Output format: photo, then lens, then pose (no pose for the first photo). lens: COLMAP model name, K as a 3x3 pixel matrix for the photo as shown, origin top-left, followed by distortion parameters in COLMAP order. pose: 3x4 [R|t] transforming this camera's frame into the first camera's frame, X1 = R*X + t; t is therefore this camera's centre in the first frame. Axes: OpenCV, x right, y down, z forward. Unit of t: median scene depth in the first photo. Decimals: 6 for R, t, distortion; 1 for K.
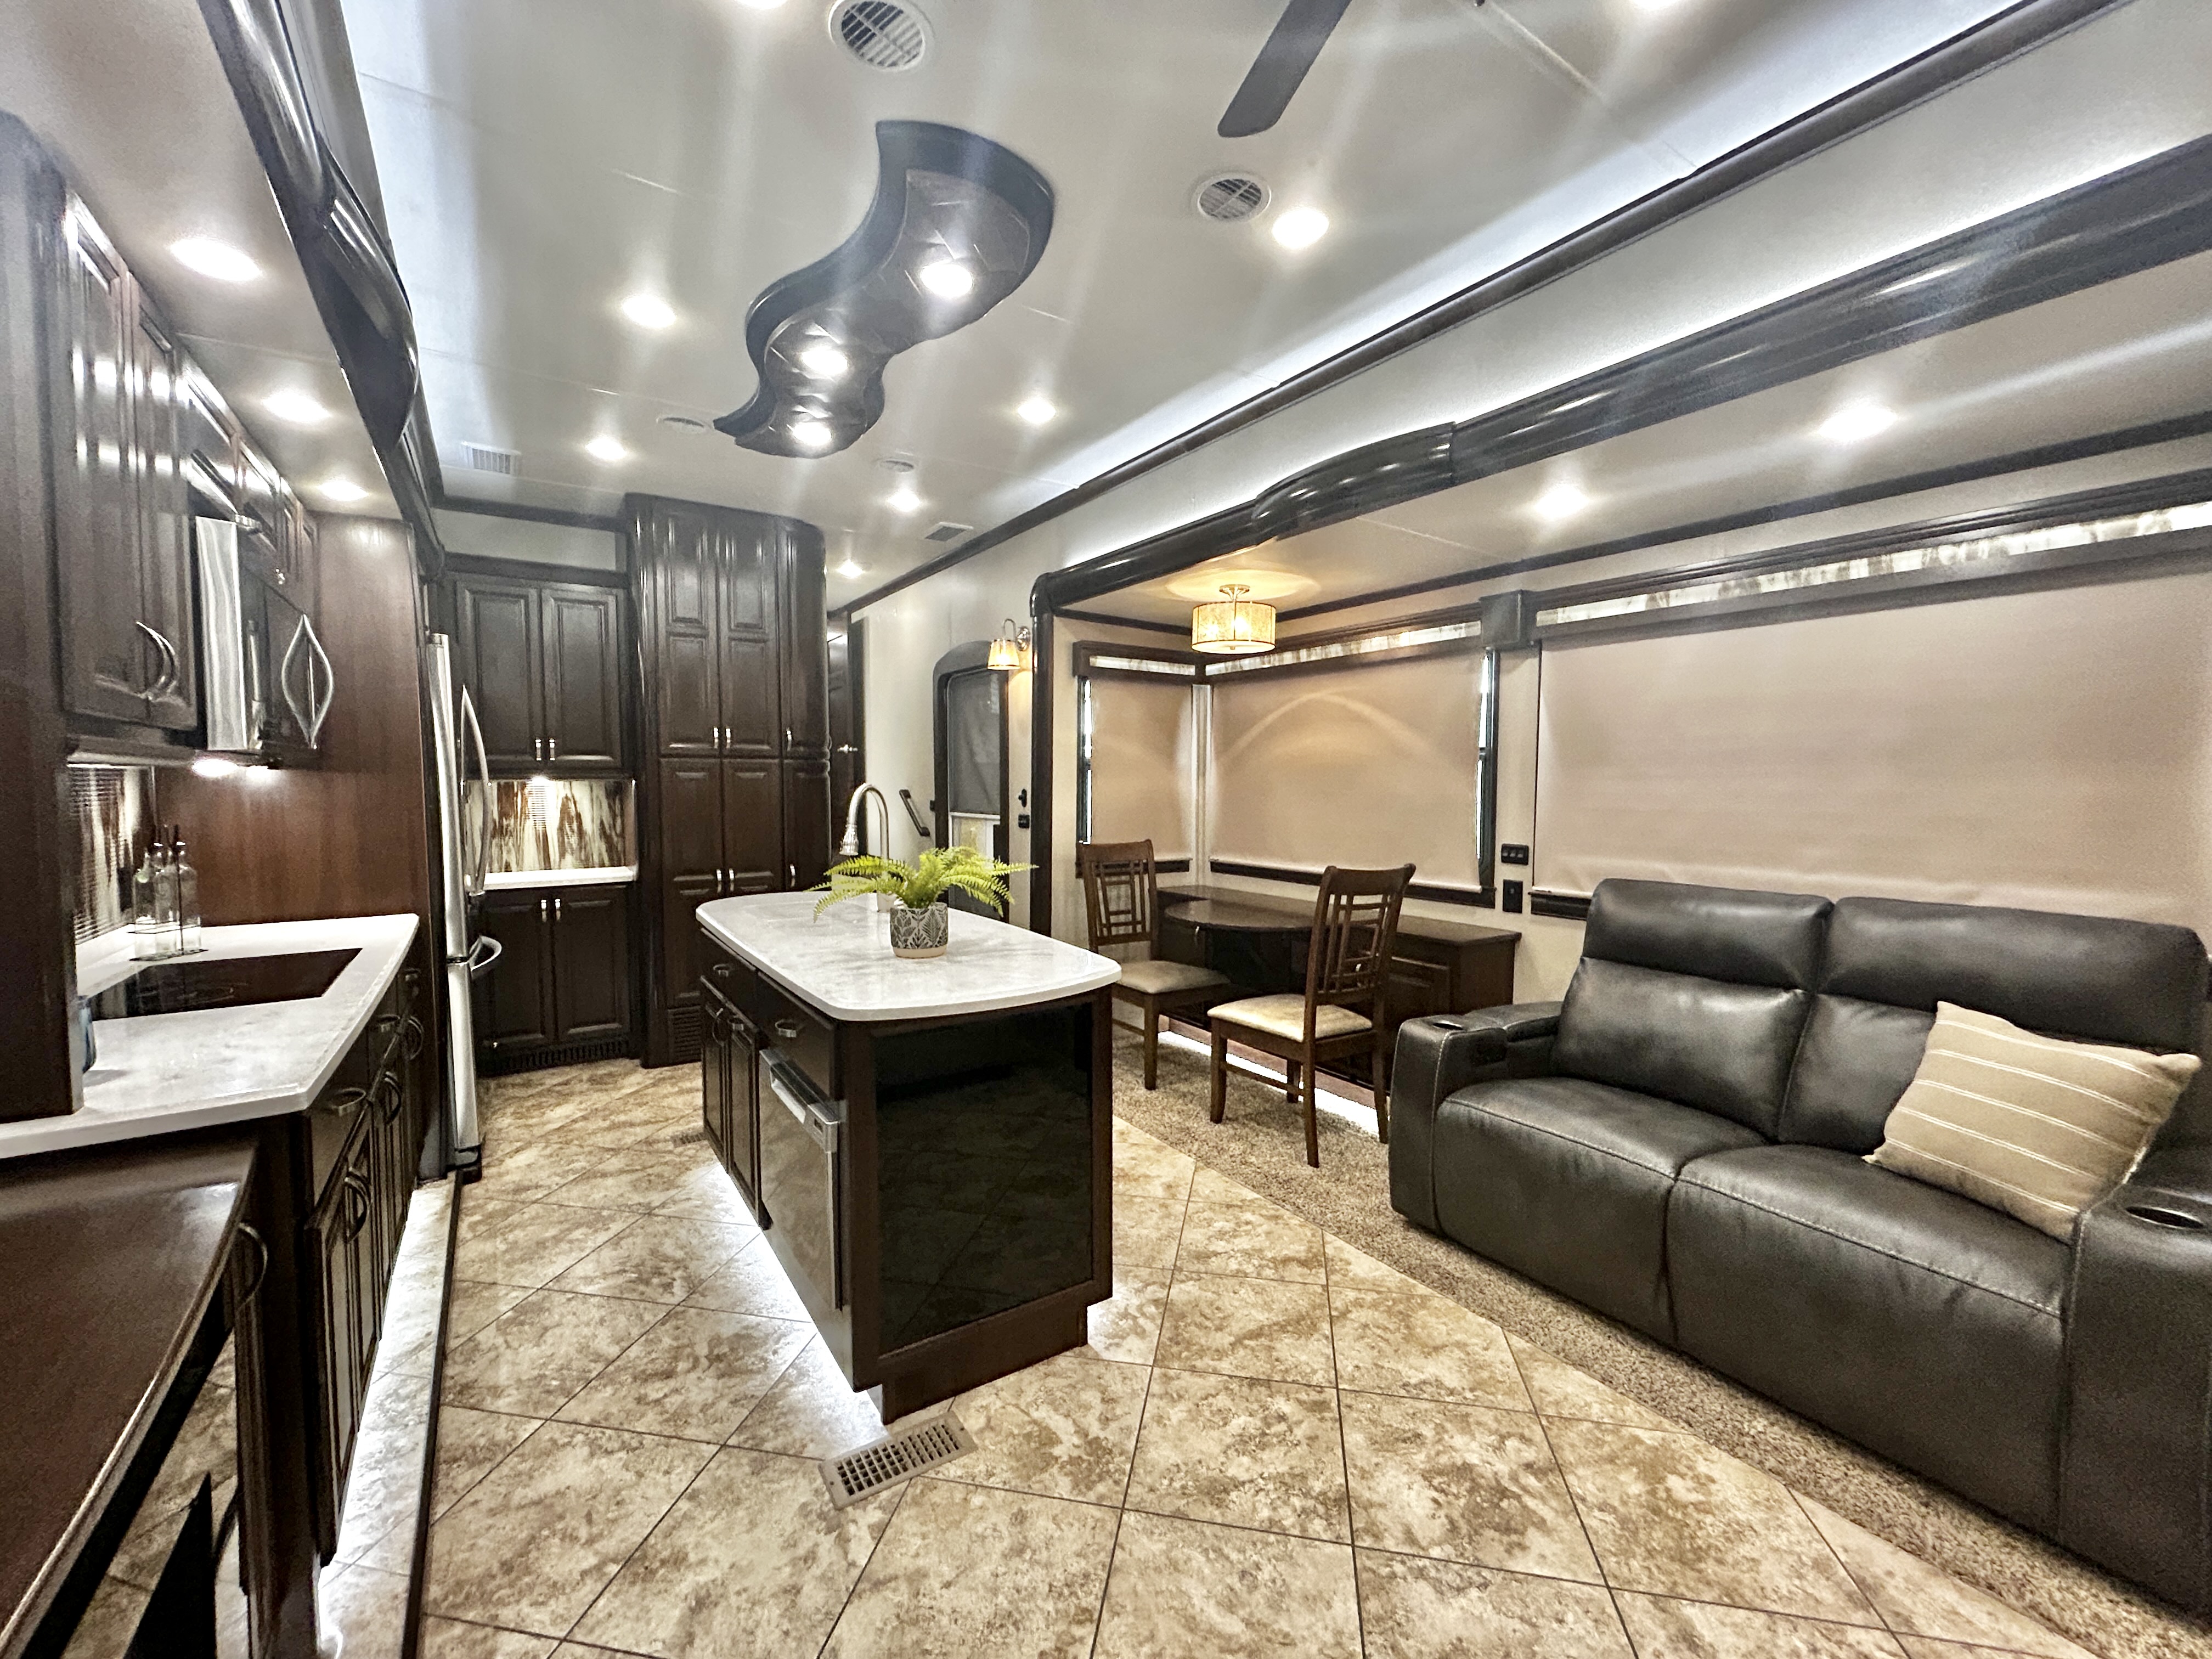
lens RADIAL K [[889.5, 0, 1104.0], [0, 889.5, 828.5], [0, 0, 1]] dist [-0.002428, 0.000894]
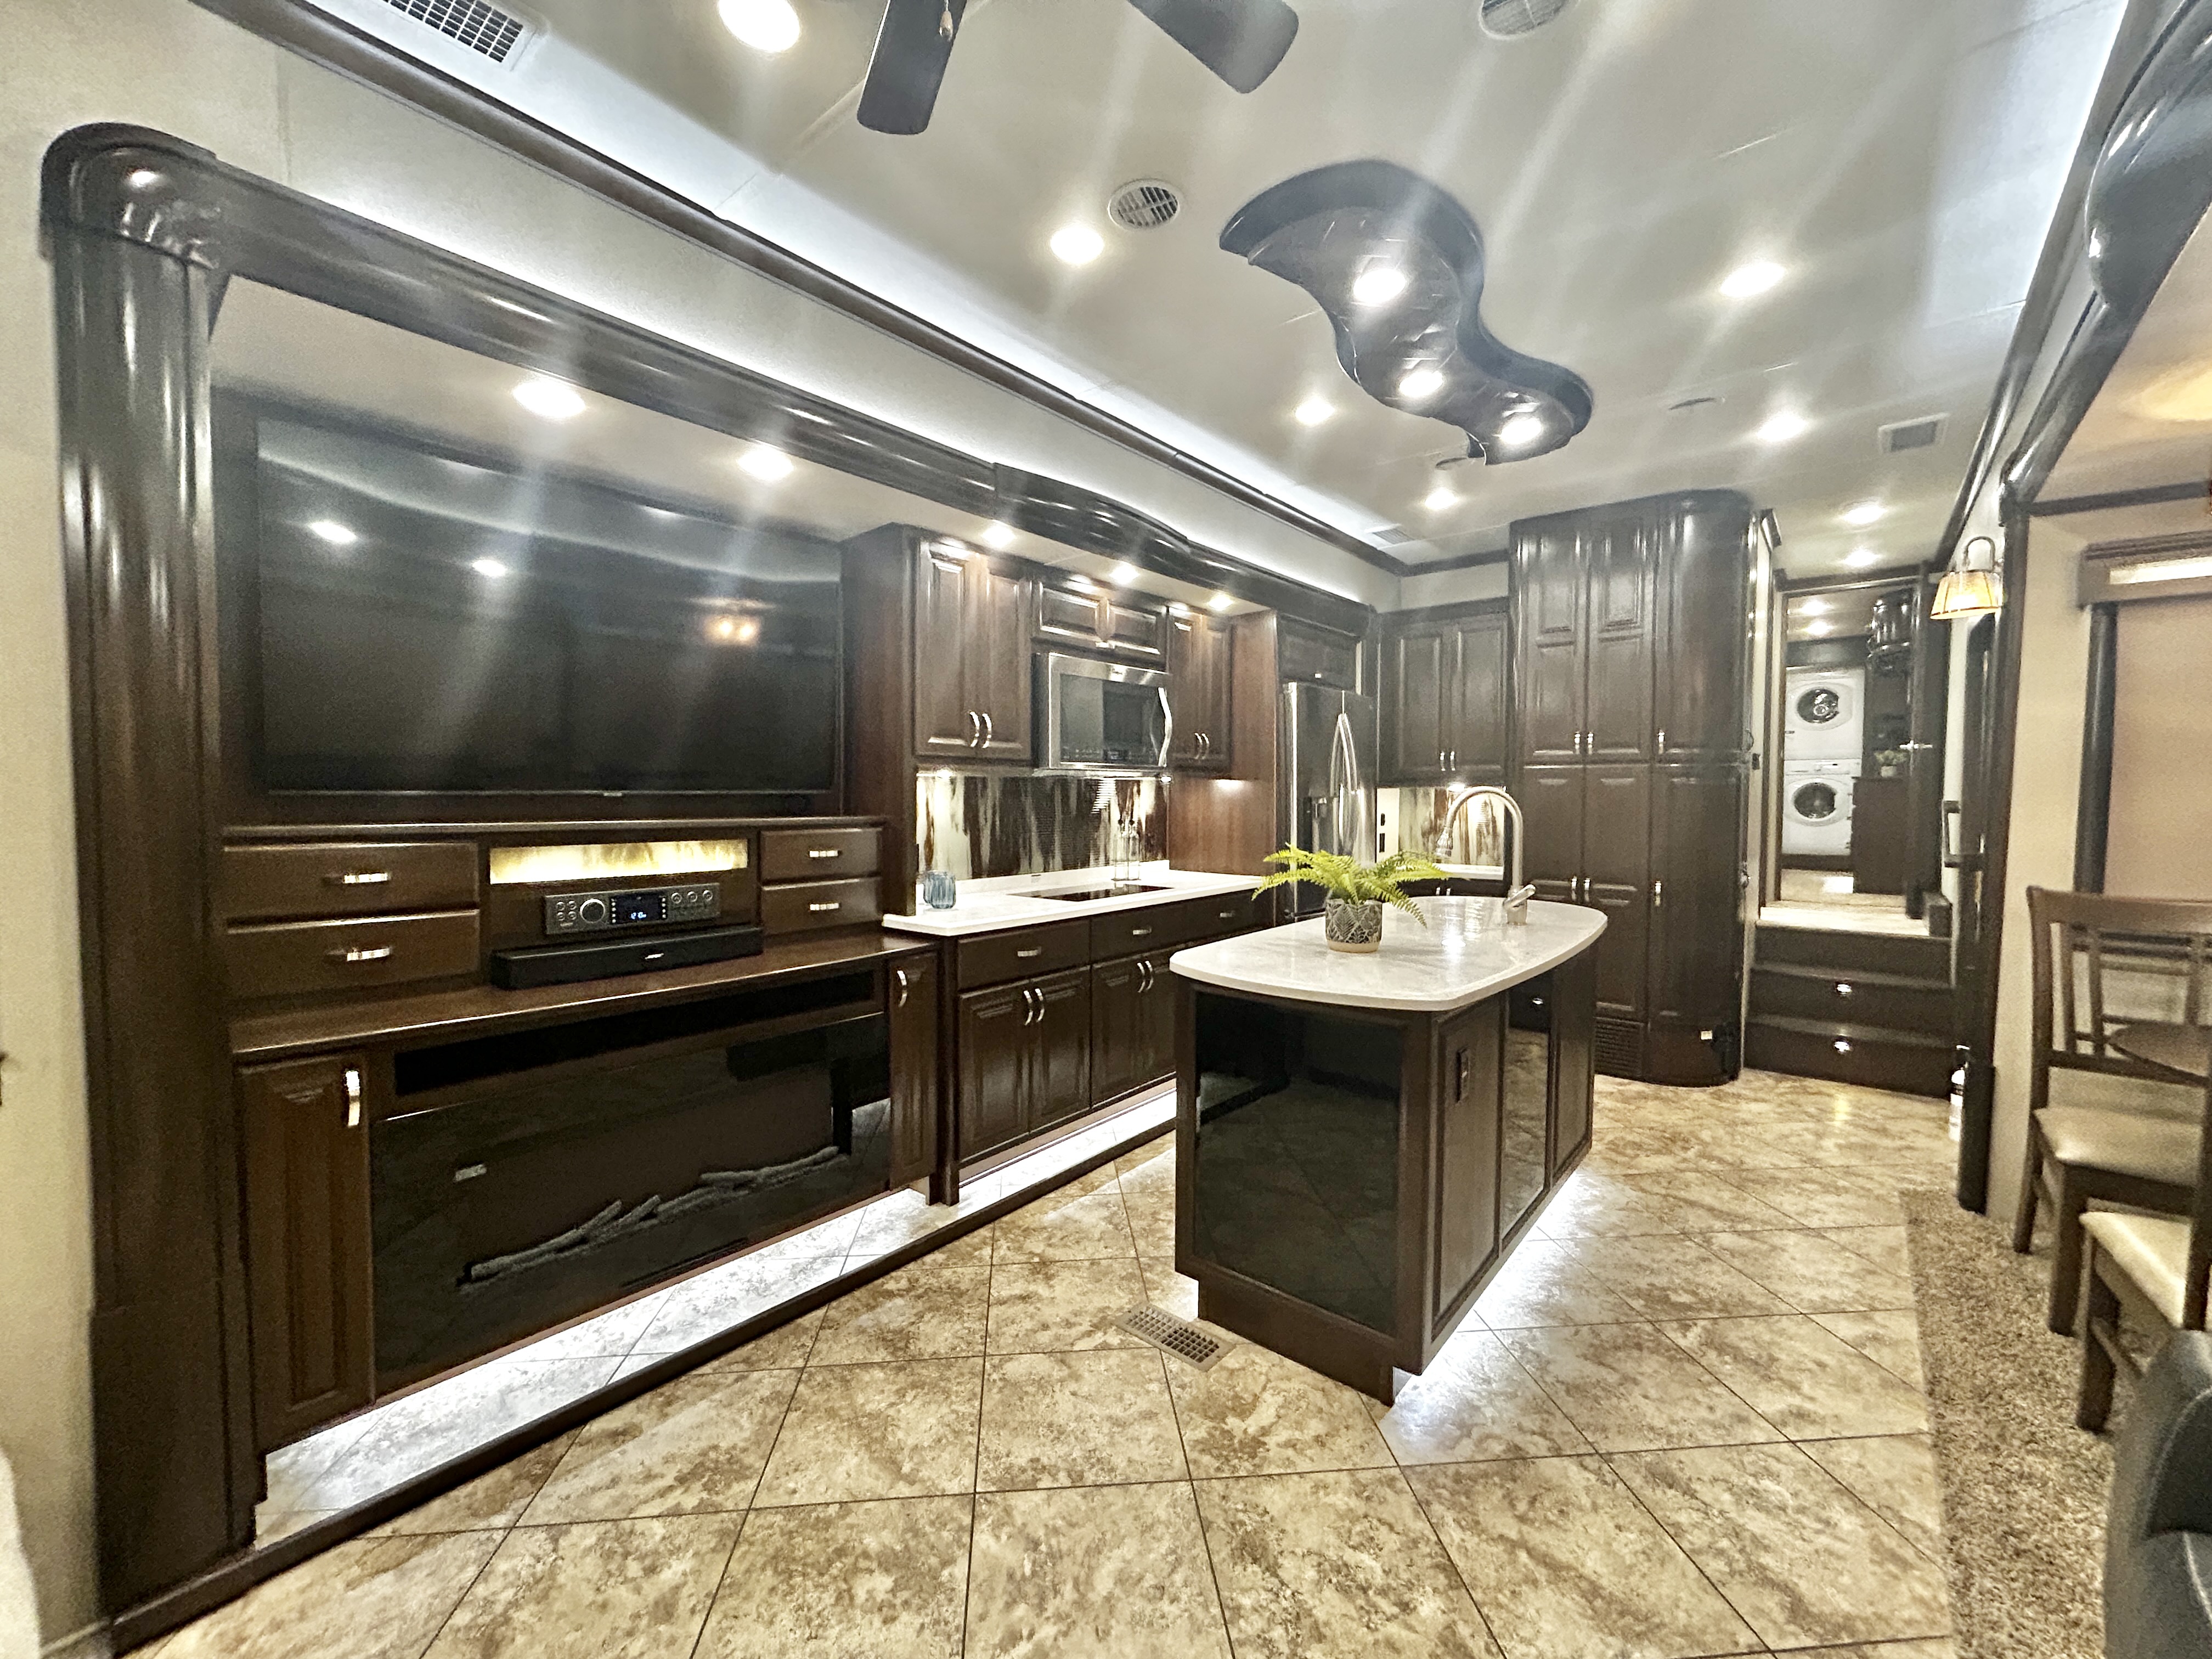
lens RADIAL K [[889.5, 0, 1100.5], [0, 889.5, 828.2], [0, 0, 1]] dist [-0.002428, 0.000894]
pose [[0.274078, 0.040472, -0.960856, 0.595708], [-0.054737, 0.998151, 0.026429, -0.008730], [0.960149, 0.045350, 0.275786, 0.360147]]
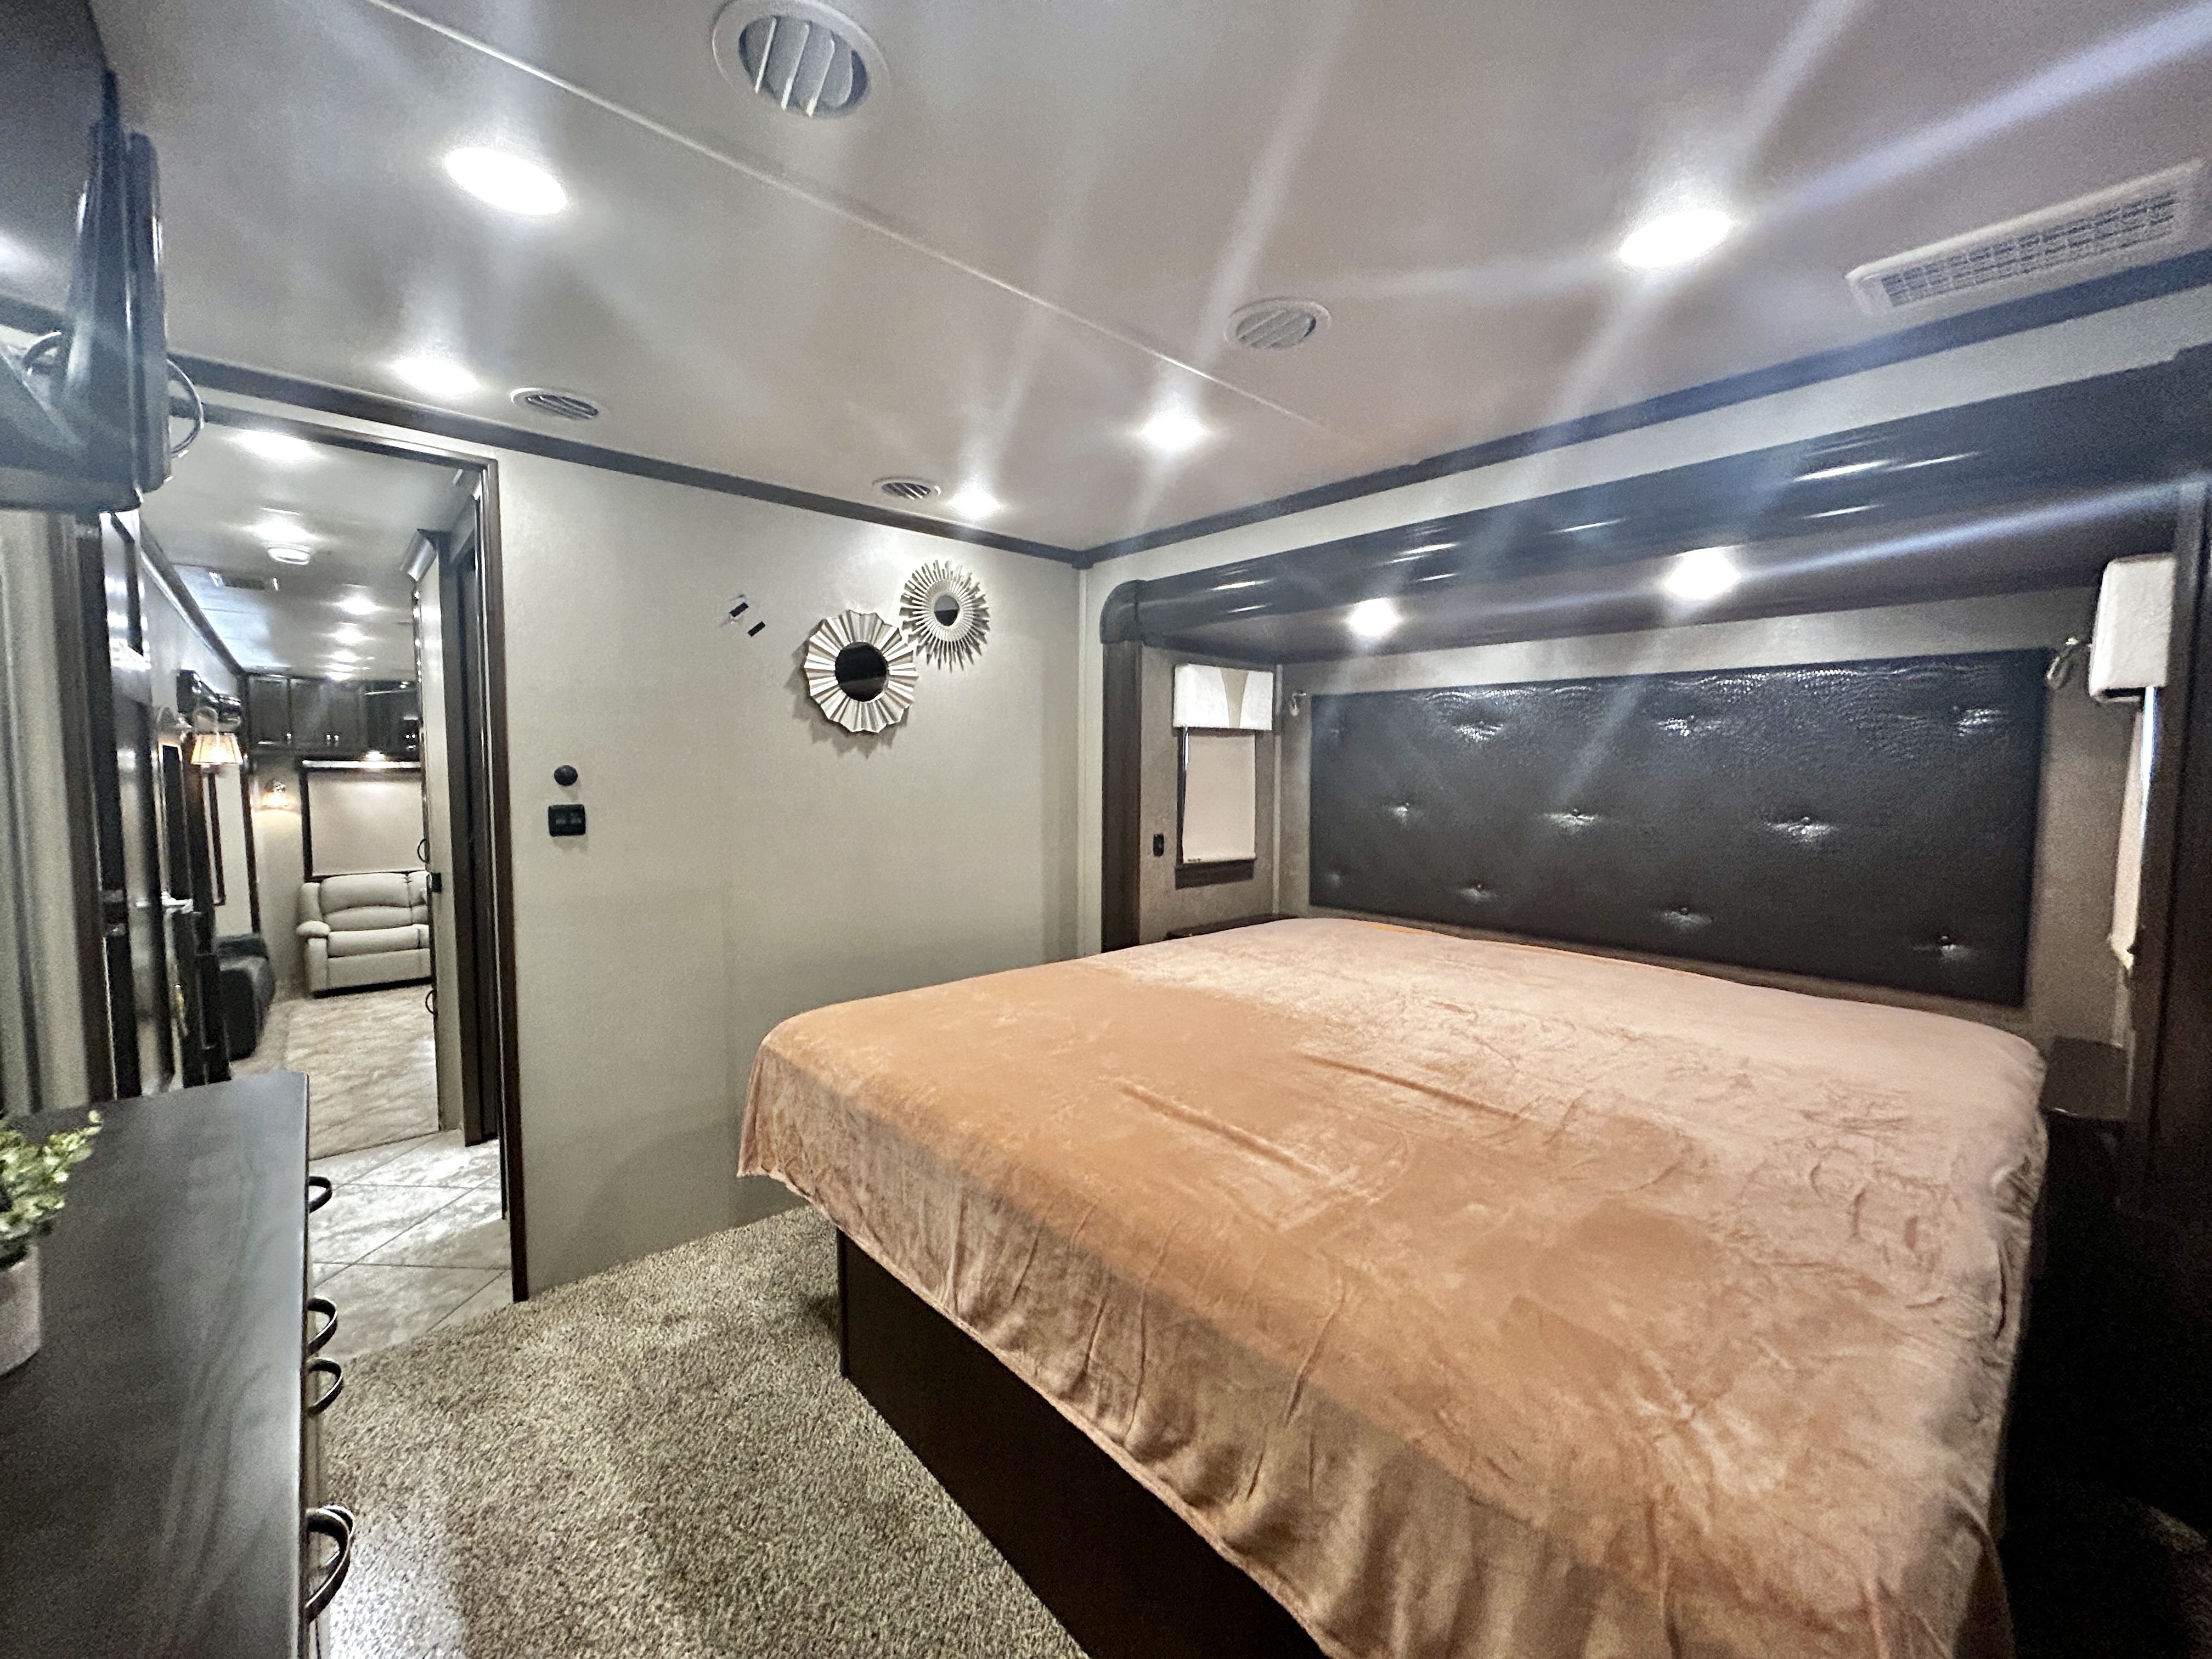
lens RADIAL K [[889.5, 0, 1112.5], [0, 889.5, 830.9], [0, 0, 1]] dist [-0.002428, 0.000894]
pose [[-0.989806, 0.006736, -0.142264, -1.446469], [-0.010939, 0.992335, 0.123093, -0.395309], [0.142002, 0.123394, -0.982145, 3.367305]]
